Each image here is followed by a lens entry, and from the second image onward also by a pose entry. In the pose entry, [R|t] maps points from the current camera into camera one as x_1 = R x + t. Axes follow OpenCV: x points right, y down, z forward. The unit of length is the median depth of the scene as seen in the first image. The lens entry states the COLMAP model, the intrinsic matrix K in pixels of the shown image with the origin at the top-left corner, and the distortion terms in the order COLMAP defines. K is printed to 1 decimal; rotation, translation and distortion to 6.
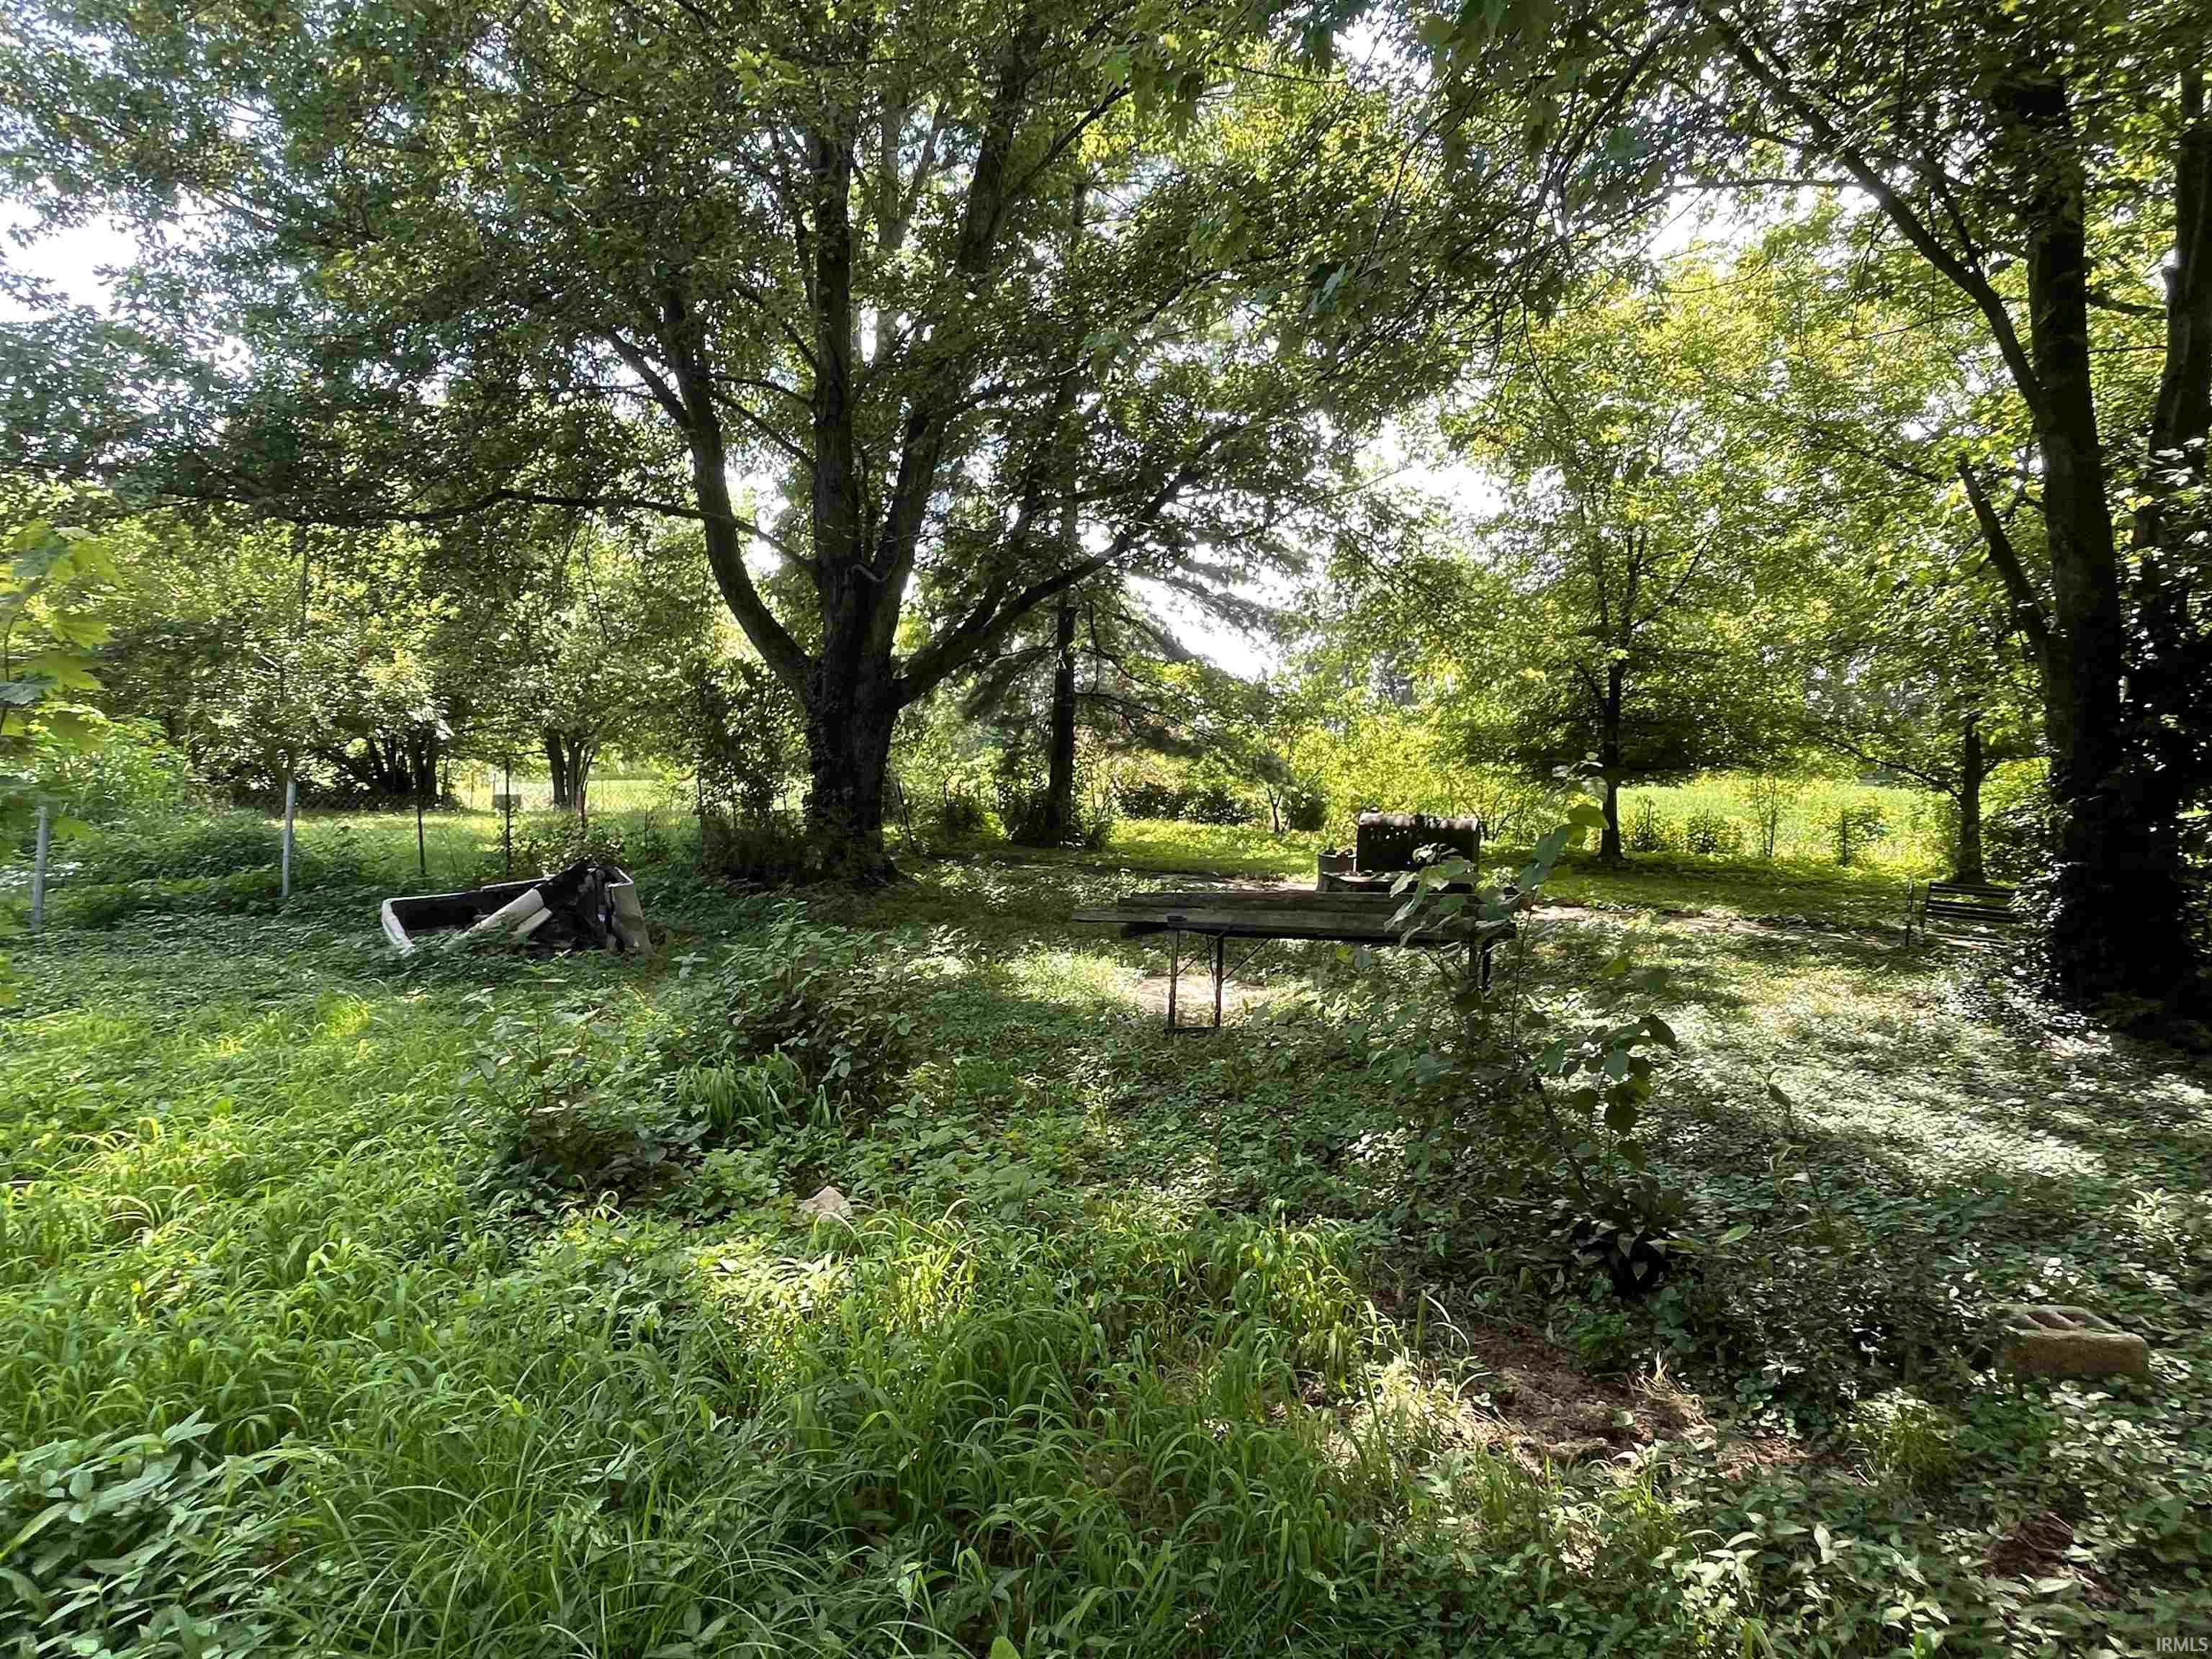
lens RADIAL K [[1247.1, 0, 1103.8], [0, 1247.1, 845.9], [0, 0, 1]] dist [-0.000603, 0.000696]
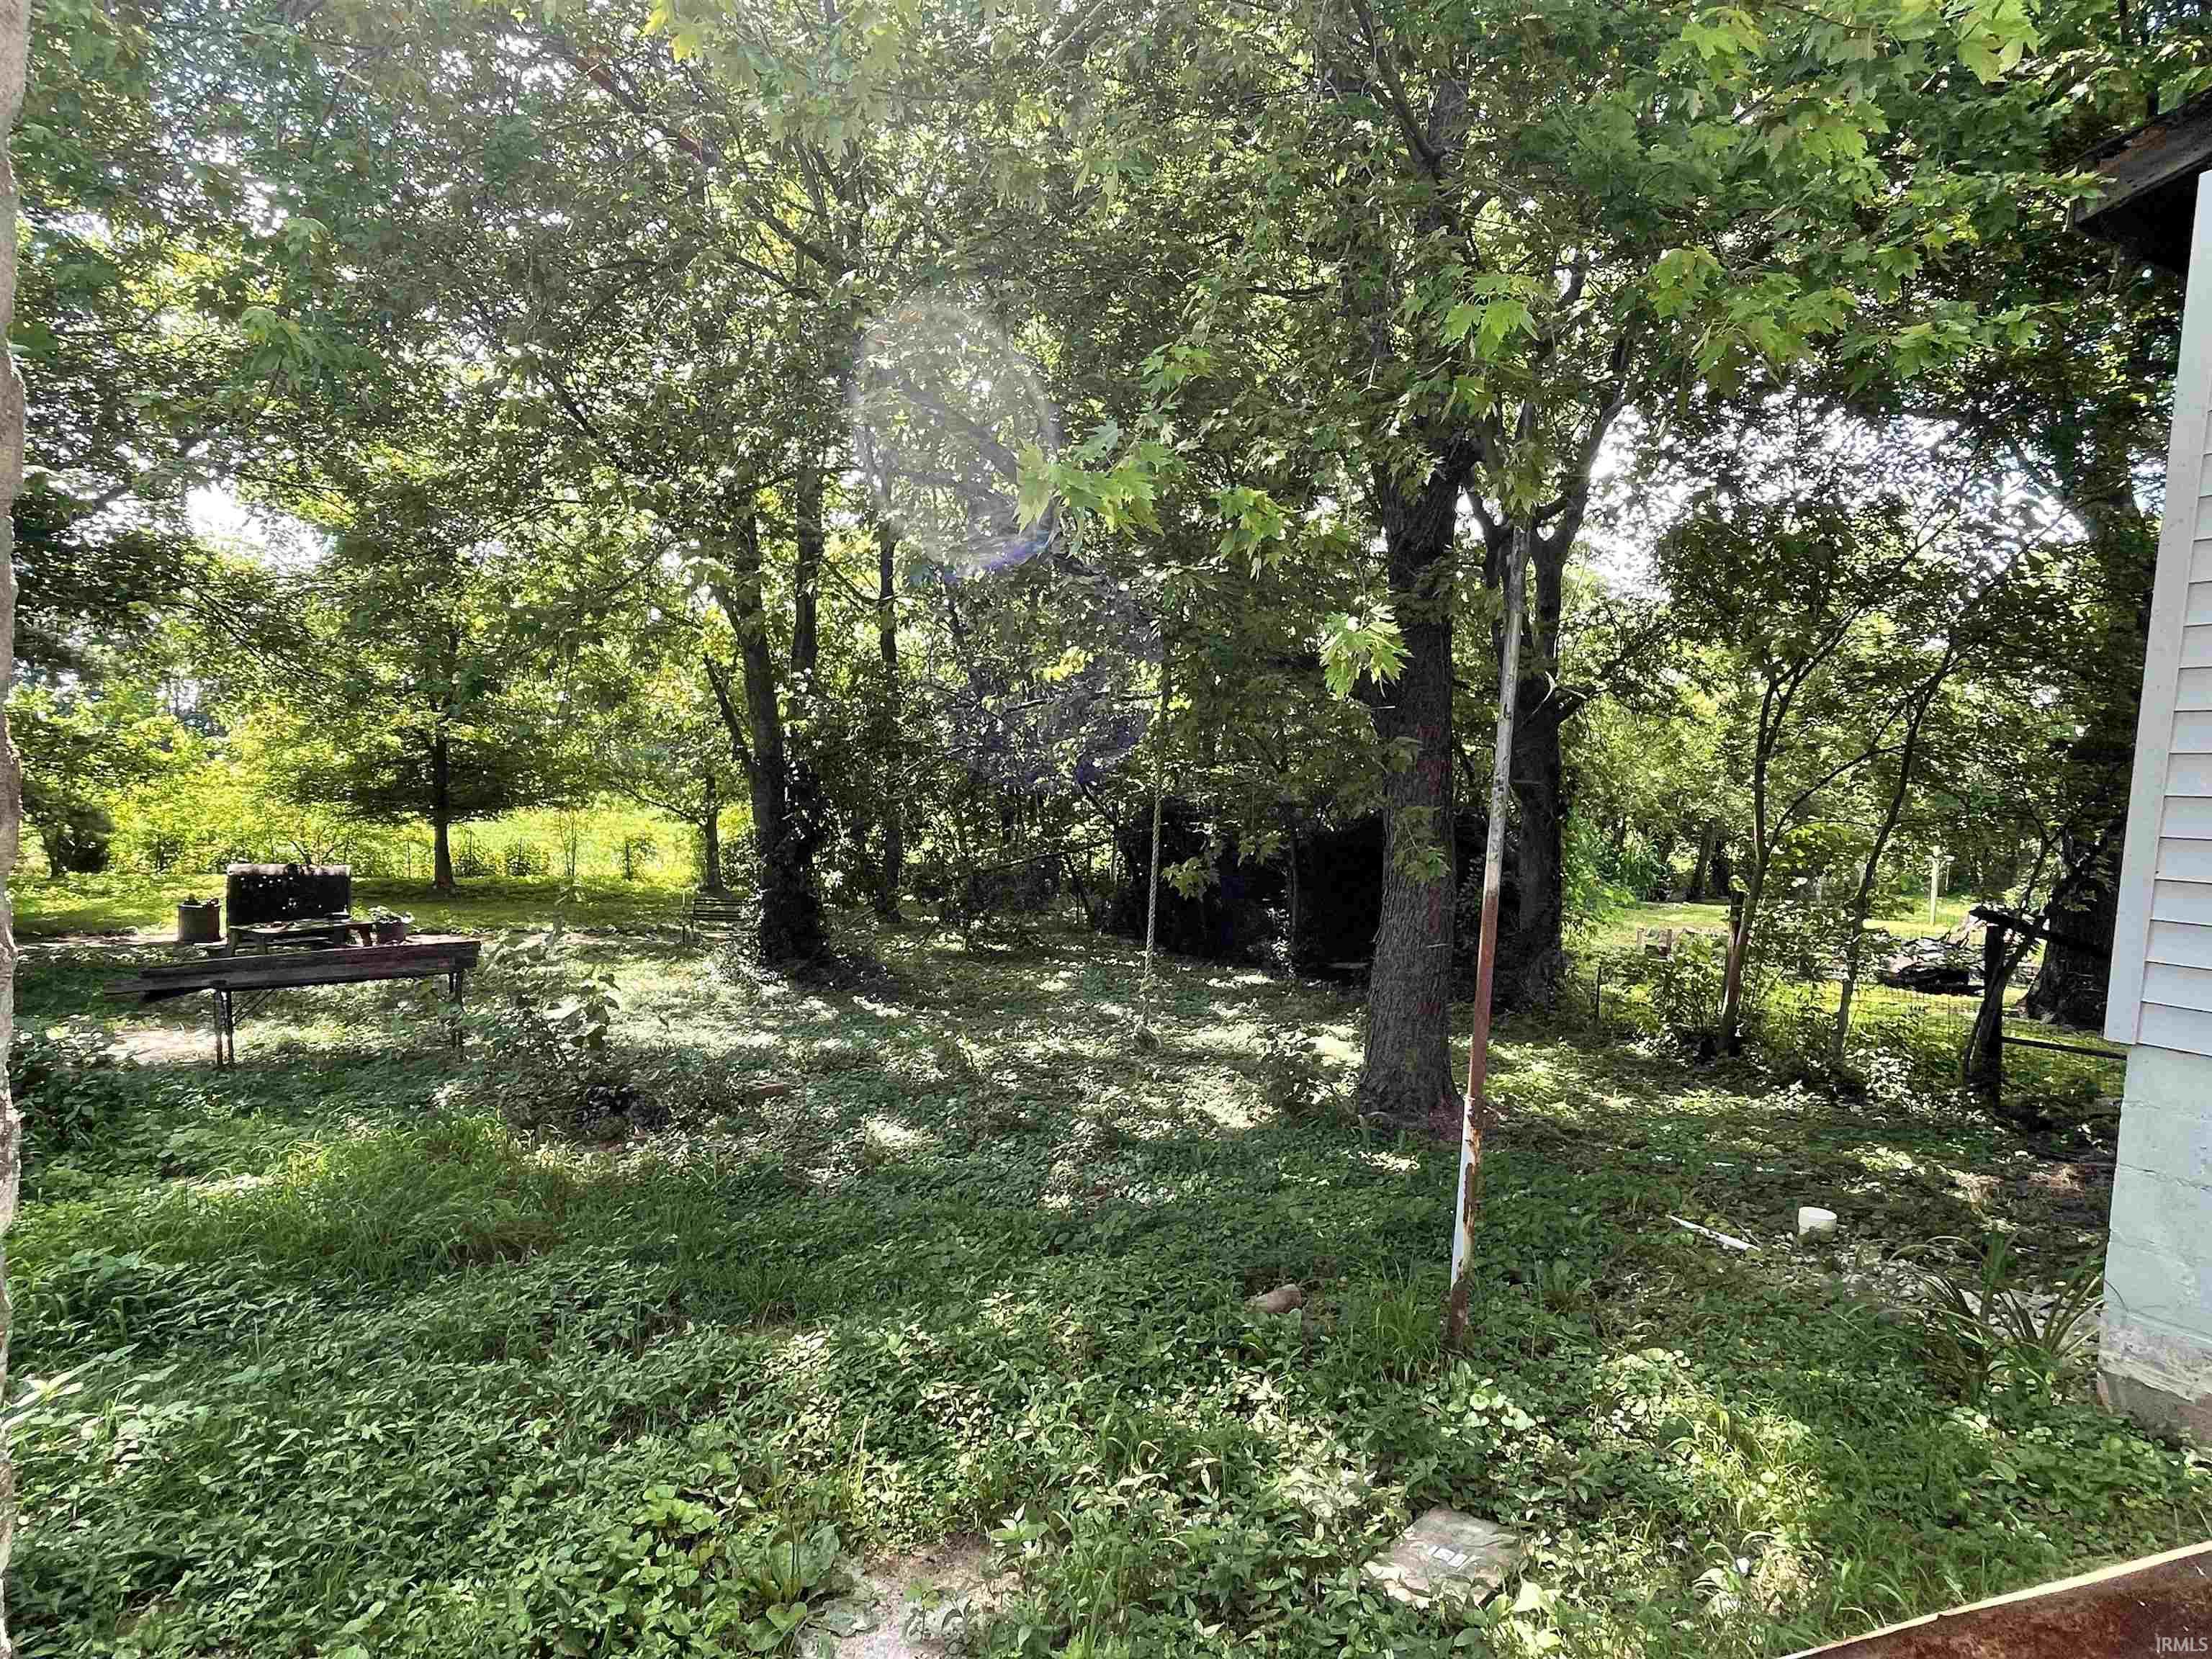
lens RADIAL K [[1247.1, 0, 1103.8], [0, 1247.1, 845.9], [0, 0, 1]] dist [-0.000603, 0.000696]
pose [[0.607947, -0.036326, 0.793146, -0.237319], [0.037544, 0.999151, 0.016983, -0.041000], [-0.793090, 0.019453, 0.608794, -0.323083]]
